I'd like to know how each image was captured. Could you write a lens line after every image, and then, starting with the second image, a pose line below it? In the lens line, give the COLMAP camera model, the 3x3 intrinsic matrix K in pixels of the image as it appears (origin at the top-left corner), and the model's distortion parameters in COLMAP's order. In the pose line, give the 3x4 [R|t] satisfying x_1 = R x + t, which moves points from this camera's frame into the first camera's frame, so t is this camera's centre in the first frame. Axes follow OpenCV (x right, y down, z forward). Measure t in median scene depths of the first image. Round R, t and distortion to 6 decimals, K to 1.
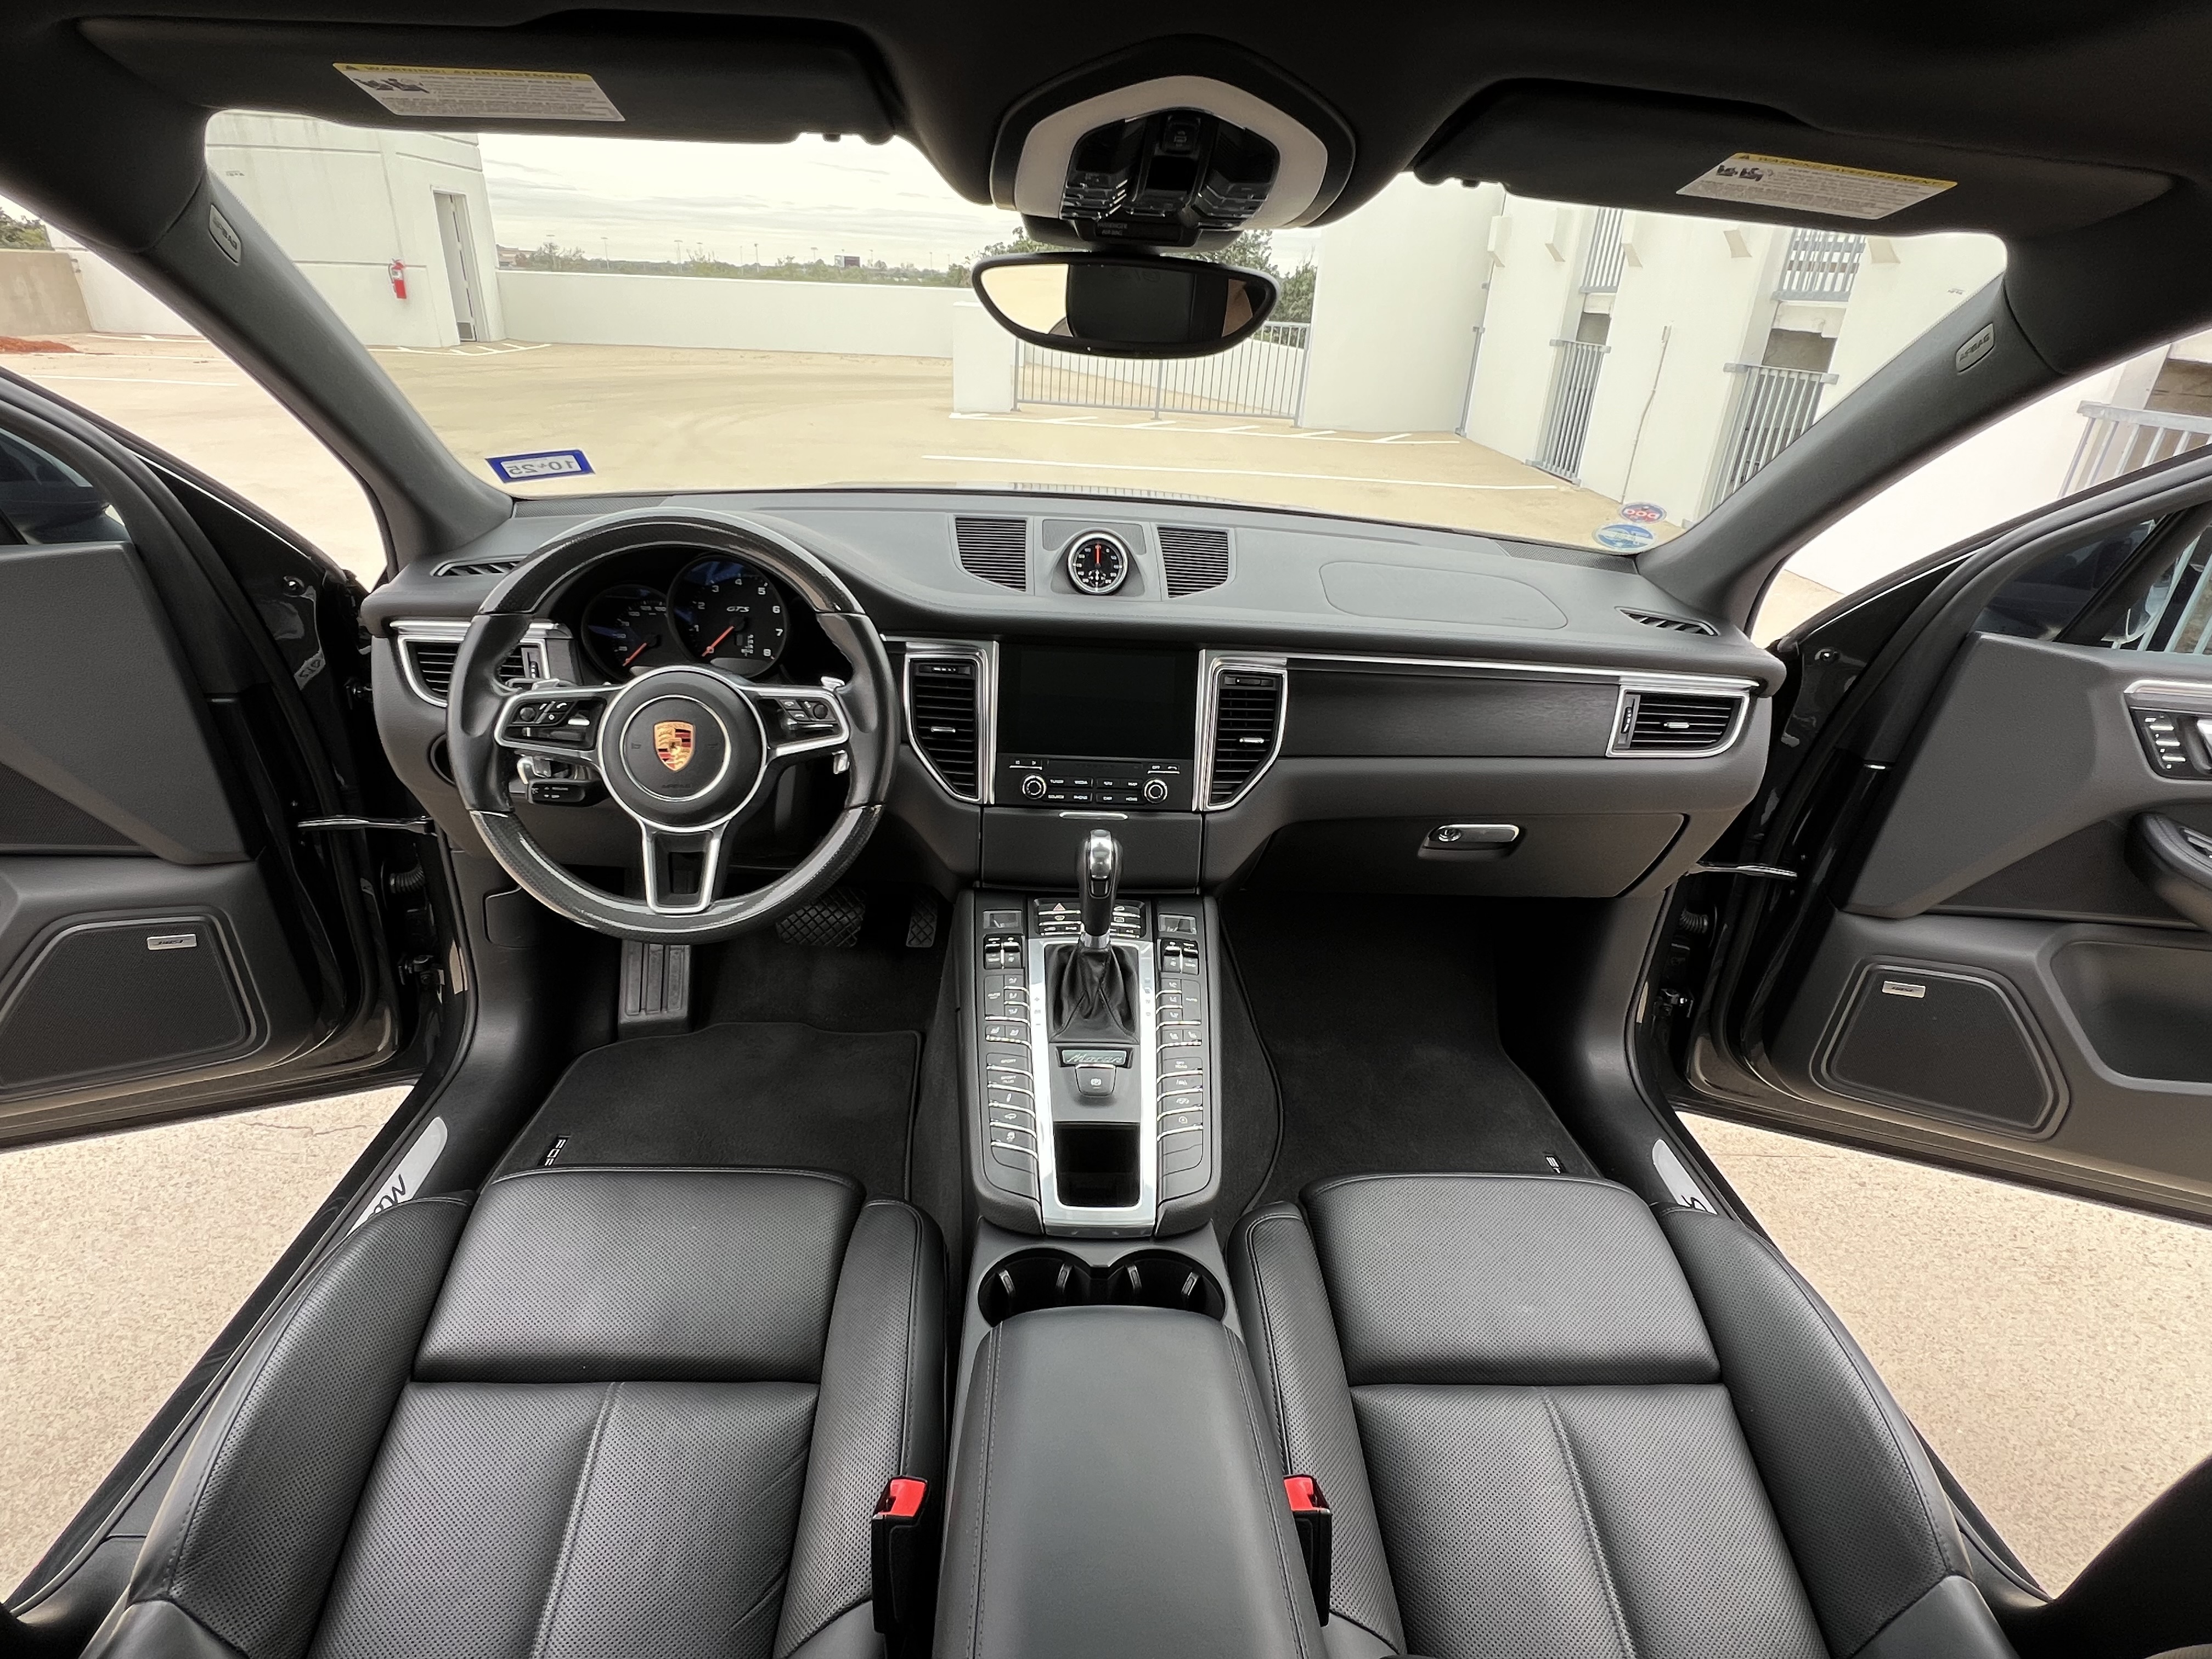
lens RADIAL K [[1153.8, 0, 1106.0], [0, 1153.8, 829.5], [0, 0, 1]] dist [-0.002912, -0.000068]
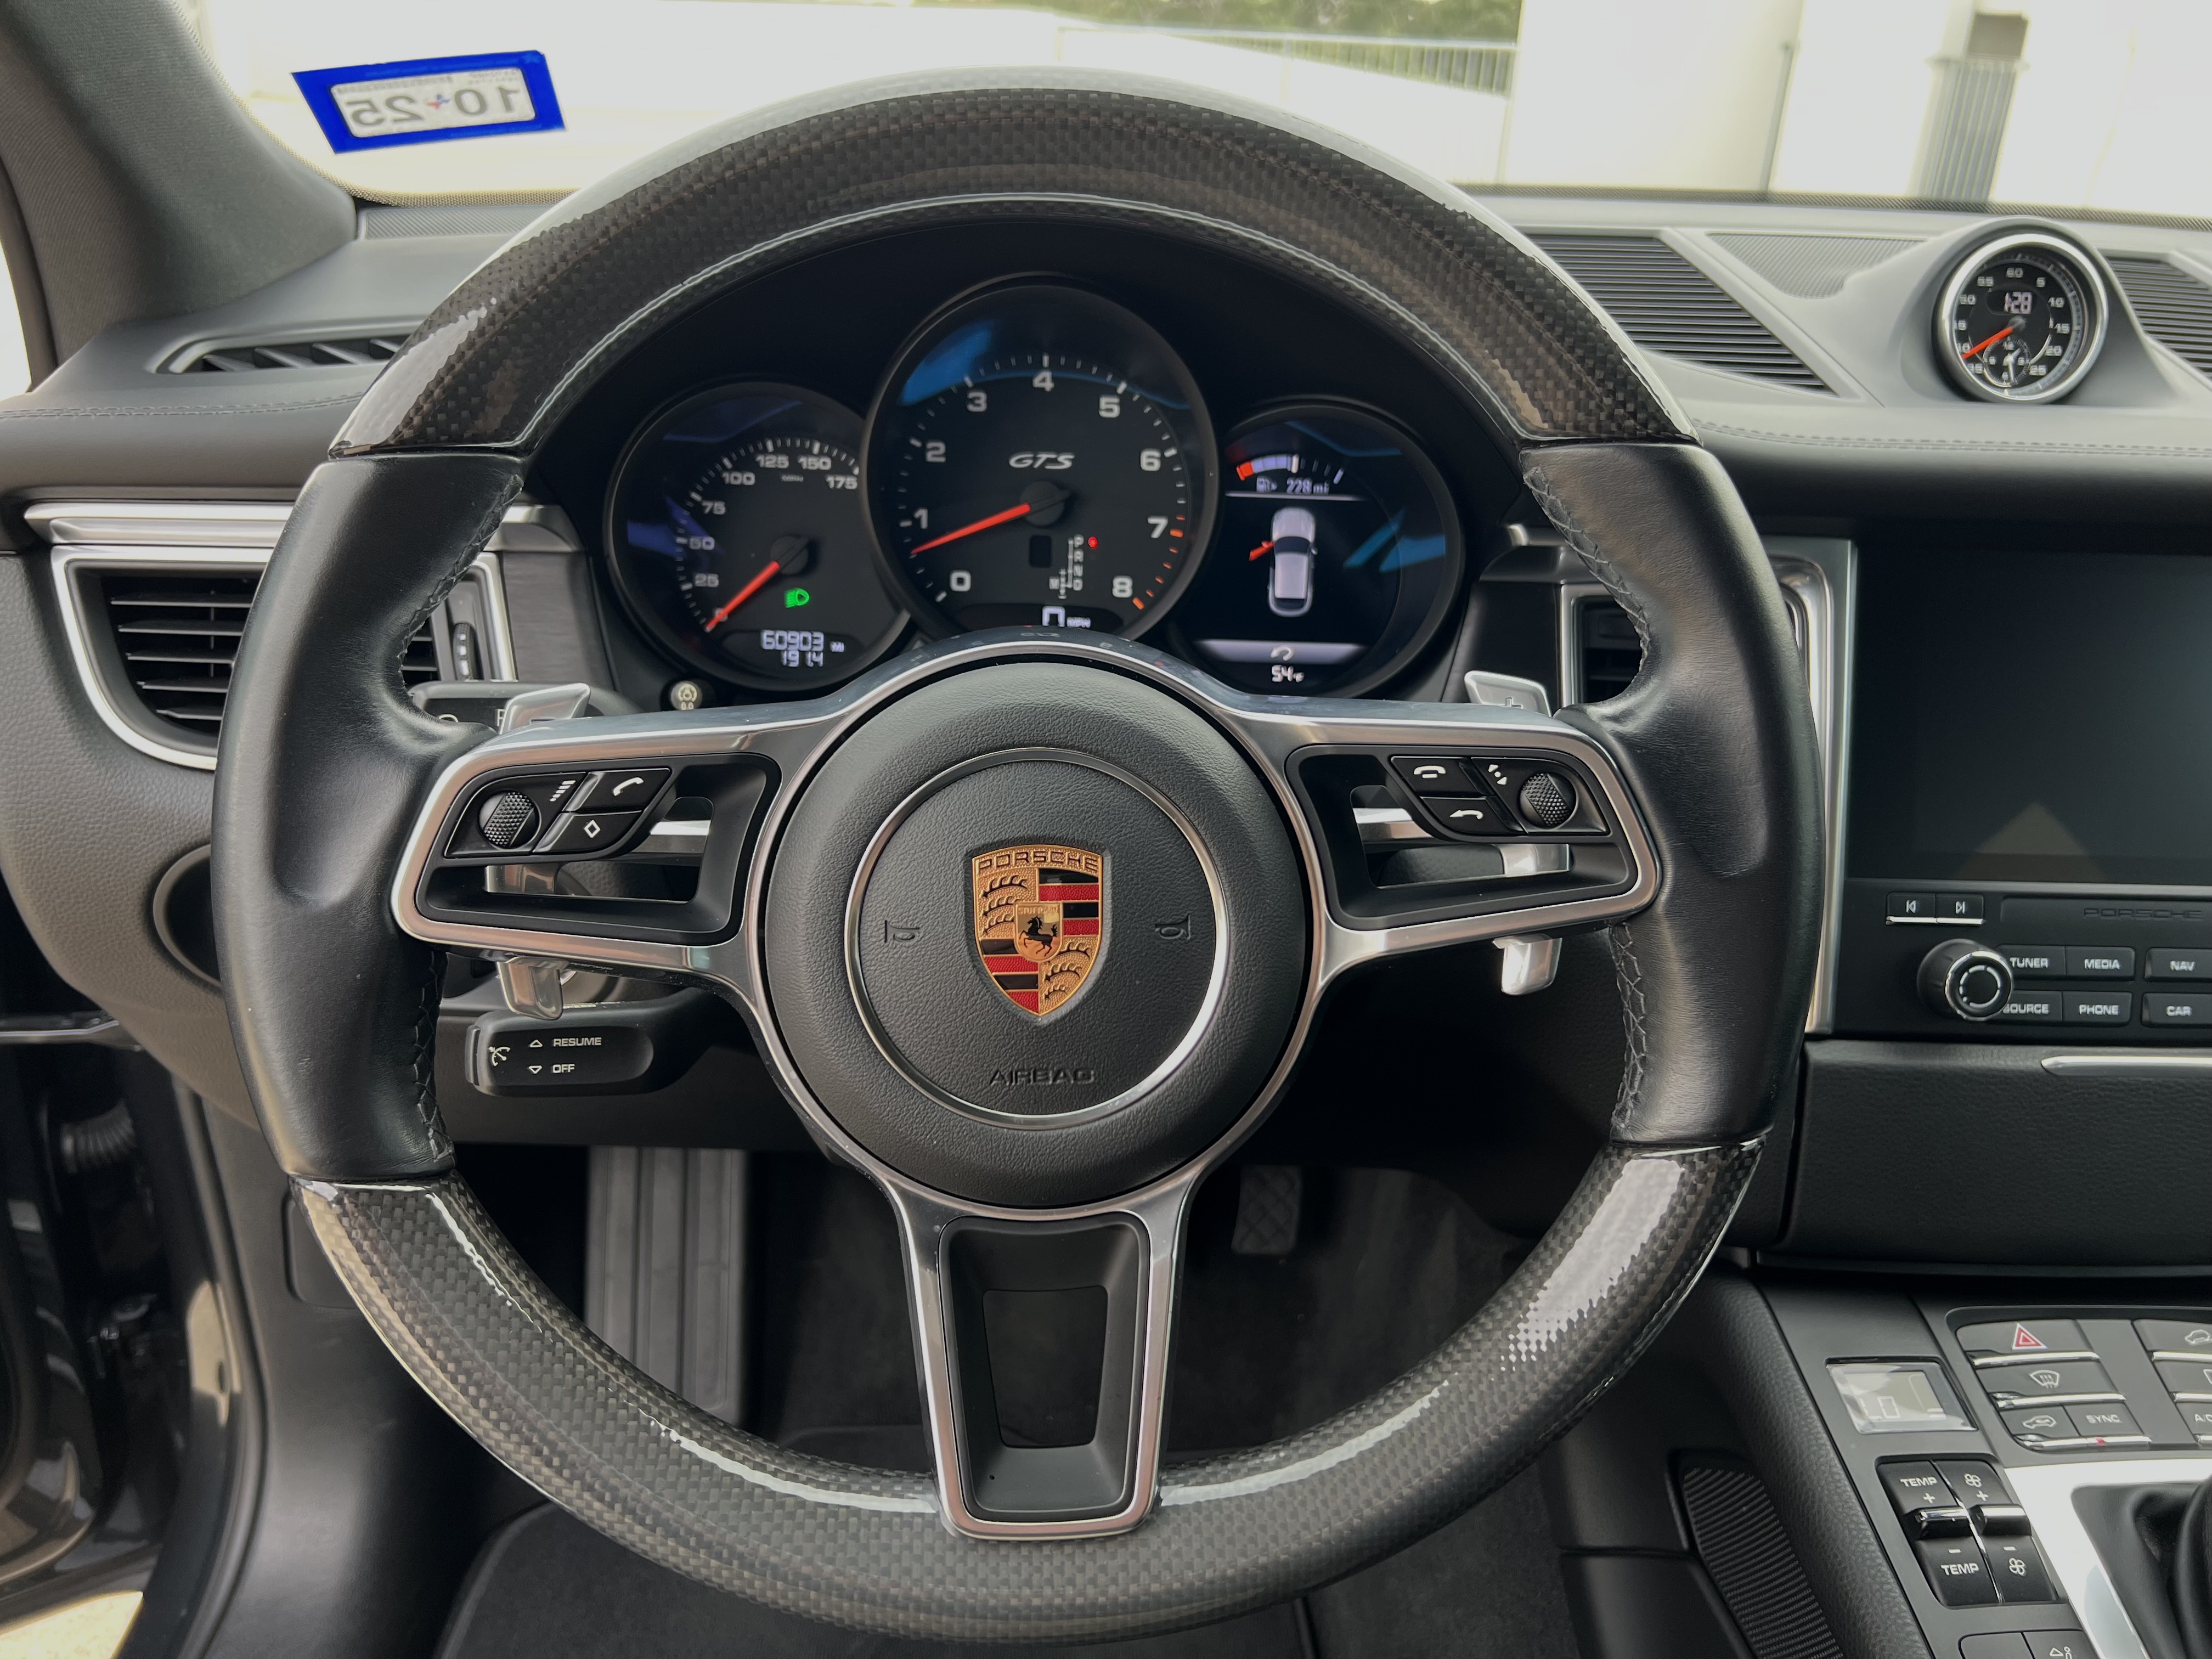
lens RADIAL K [[1731.5, 0, 1106.0], [0, 1731.5, 829.5], [0, 0, 1]] dist [0.010574, -0.002763]
pose [[0.999671, -0.010973, -0.023202, -0.299351], [0.010832, 0.999922, -0.006185, -0.080760], [0.023268, 0.005932, 0.999712, 0.503087]]
